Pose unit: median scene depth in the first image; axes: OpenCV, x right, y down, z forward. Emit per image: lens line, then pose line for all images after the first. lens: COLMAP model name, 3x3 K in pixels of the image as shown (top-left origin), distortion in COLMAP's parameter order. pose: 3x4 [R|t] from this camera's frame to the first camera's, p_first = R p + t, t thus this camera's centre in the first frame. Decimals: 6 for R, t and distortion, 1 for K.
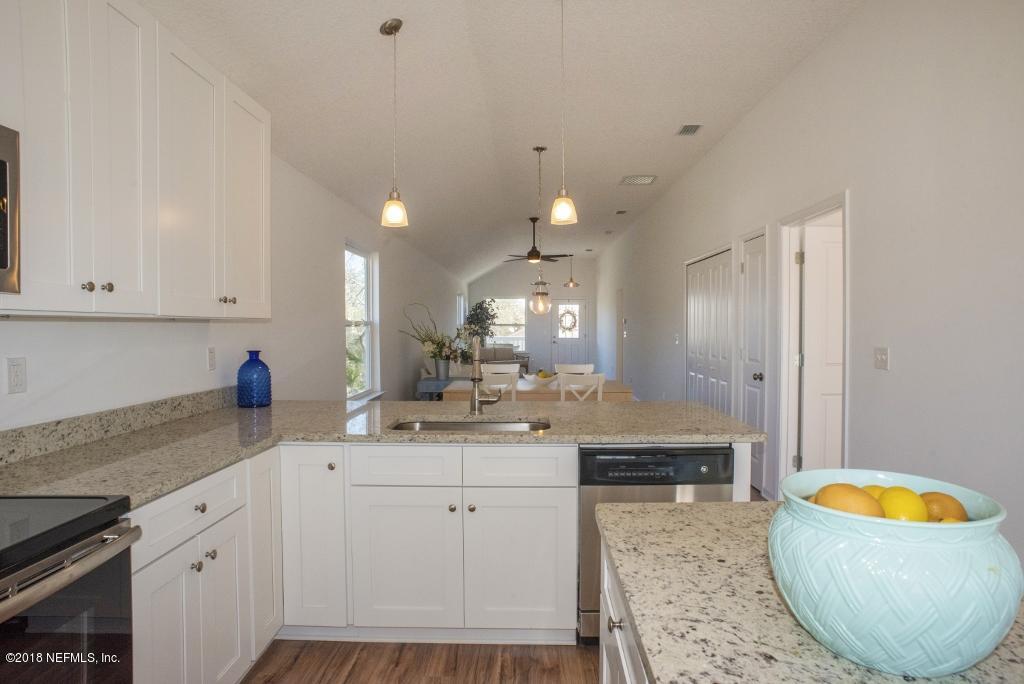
lens RADIAL K [[580.0, 0, 515.9], [0, 580.0, 337.7], [0, 0, 1]] dist [-0.099052, 0.070196]
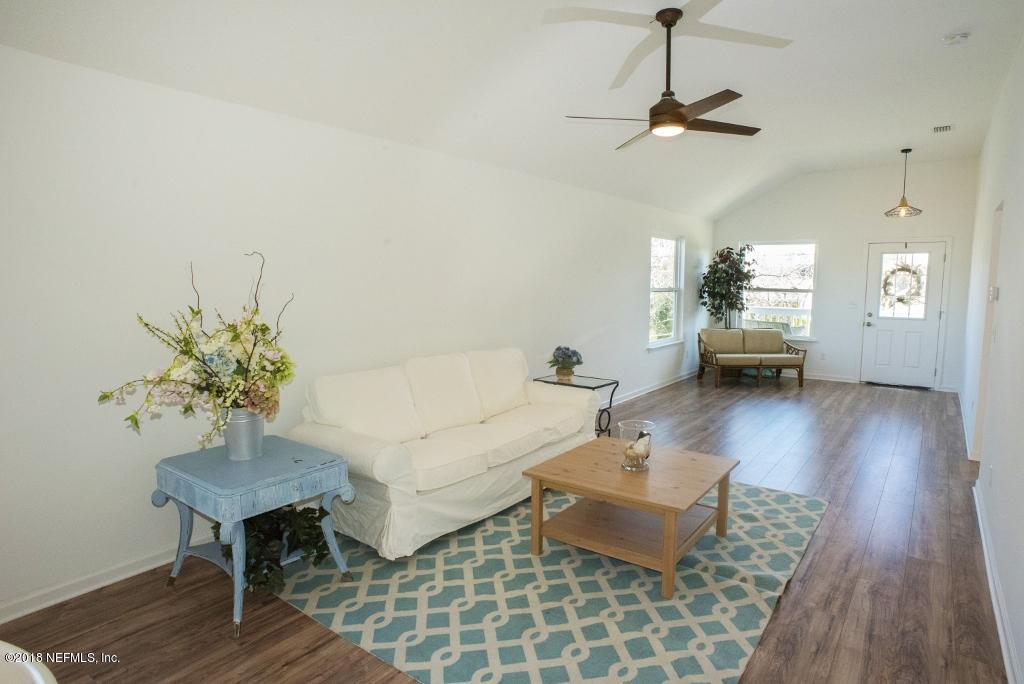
lens RADIAL K [[580.0, 0, 515.9], [0, 580.0, 337.7], [0, 0, 1]] dist [-0.099052, 0.070196]
pose [[0.810084, 0.064318, -0.582775, 0.293665], [-0.018885, 0.996311, 0.083708, -0.048742], [0.586010, -0.056805, 0.808310, 1.076377]]
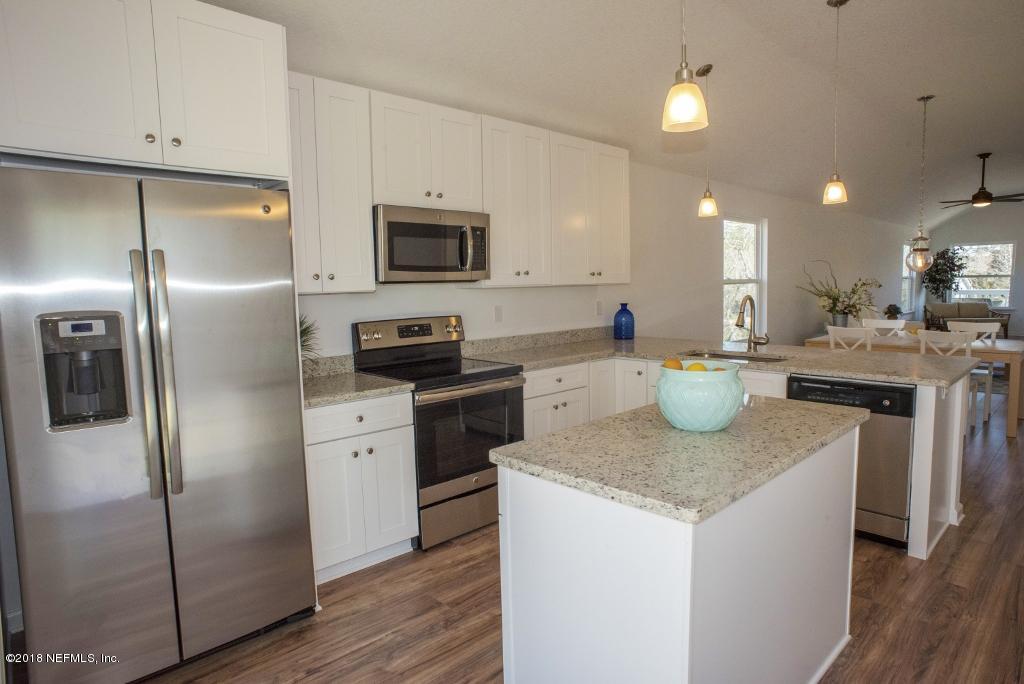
lens RADIAL K [[580.0, 0, 515.9], [0, 580.0, 337.7], [0, 0, 1]] dist [-0.099052, 0.070196]
pose [[0.705204, 0.053919, -0.706951, 0.242503], [0.005330, 0.996673, 0.081333, -0.007454], [0.708984, -0.061125, 0.702571, -0.174927]]
